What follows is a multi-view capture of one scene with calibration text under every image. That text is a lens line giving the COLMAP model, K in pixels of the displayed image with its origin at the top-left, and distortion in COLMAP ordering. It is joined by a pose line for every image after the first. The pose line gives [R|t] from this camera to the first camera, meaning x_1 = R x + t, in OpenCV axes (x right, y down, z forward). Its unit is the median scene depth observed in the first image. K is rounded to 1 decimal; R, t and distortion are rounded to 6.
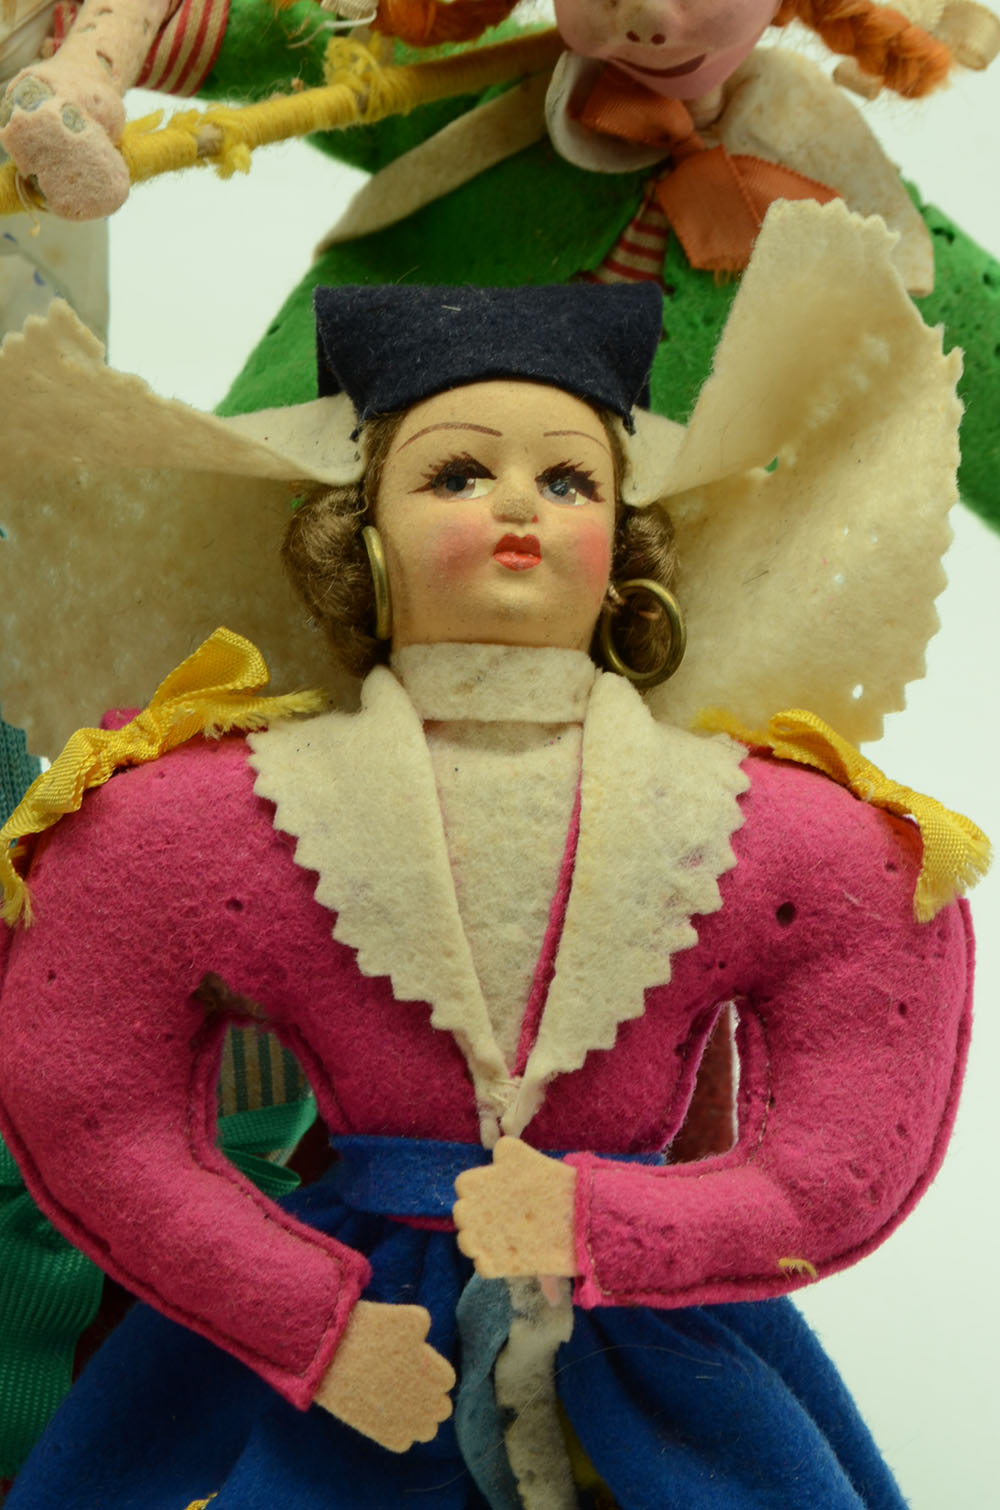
lens RADIAL K [[3513.8, 0, 473.2], [0, 3513.8, 715.4], [0, 0, 1]] dist [-0.029684, 0.502440]
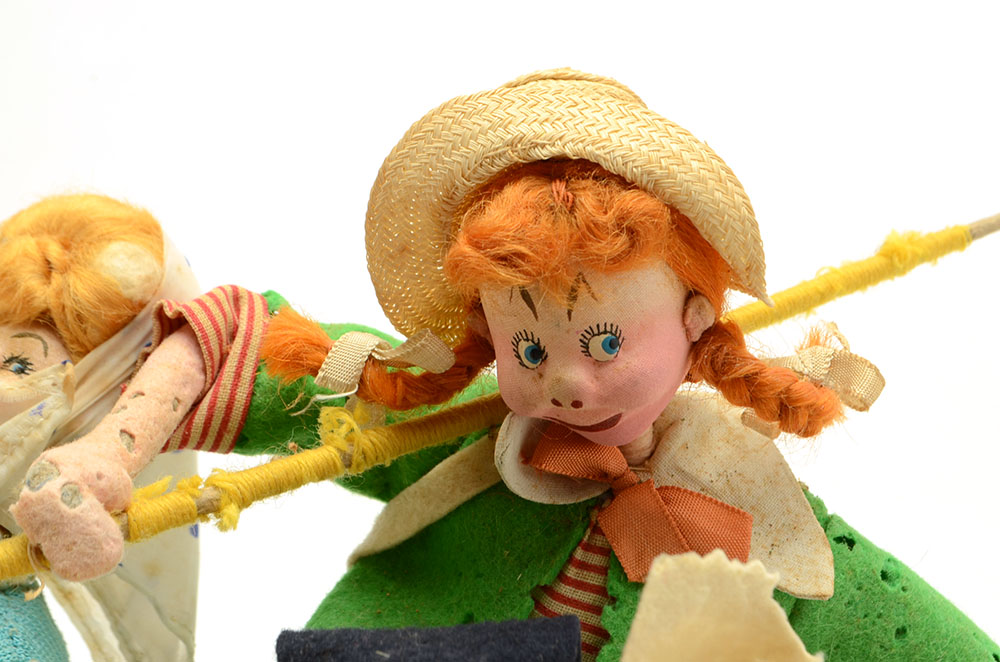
lens RADIAL K [[1924.0, 0, 500.0], [0, 1924.0, 331.0], [0, 0, 1]] dist [0.044038, 0.032804]
pose [[0.994215, -0.039793, -0.099762, 0.095612], [0.021464, 0.983710, -0.178478, -0.103881], [0.105239, 0.175304, 0.978873, 0.363664]]
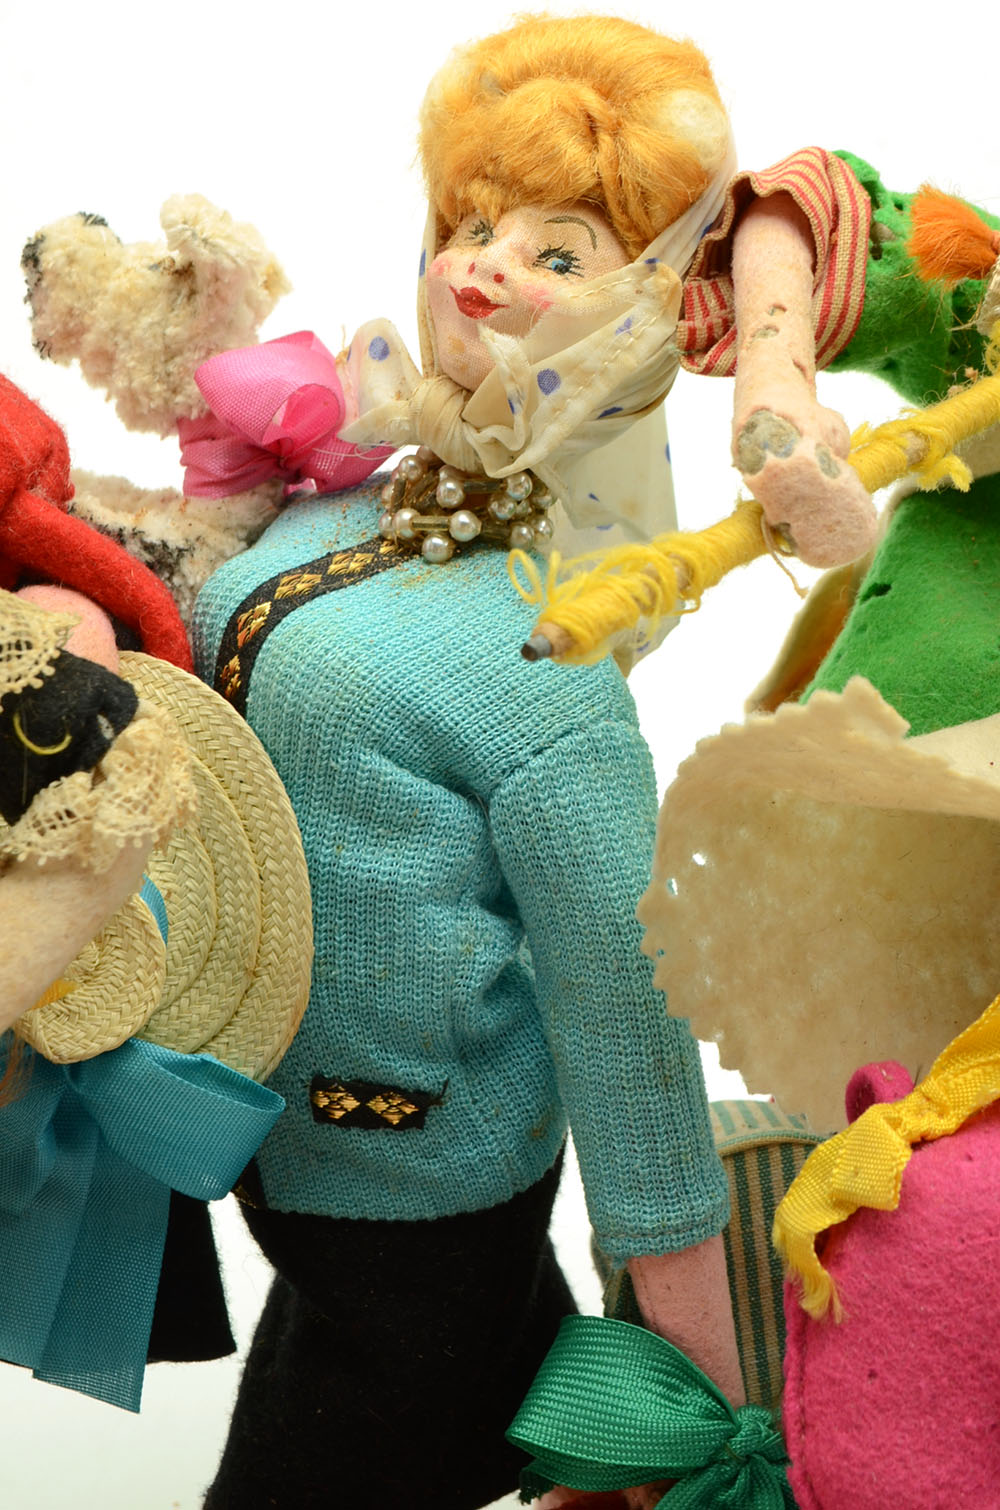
lens RADIAL K [[2628.4, 0, 498.9], [0, 2628.4, 778.8], [0, 0, 1]] dist [-0.000231, -0.008434]
pose [[0.995145, -0.059345, 0.078520, -0.257640], [0.049684, 0.991562, 0.119736, -0.172076], [-0.084963, -0.115253, 0.989696, 0.300009]]
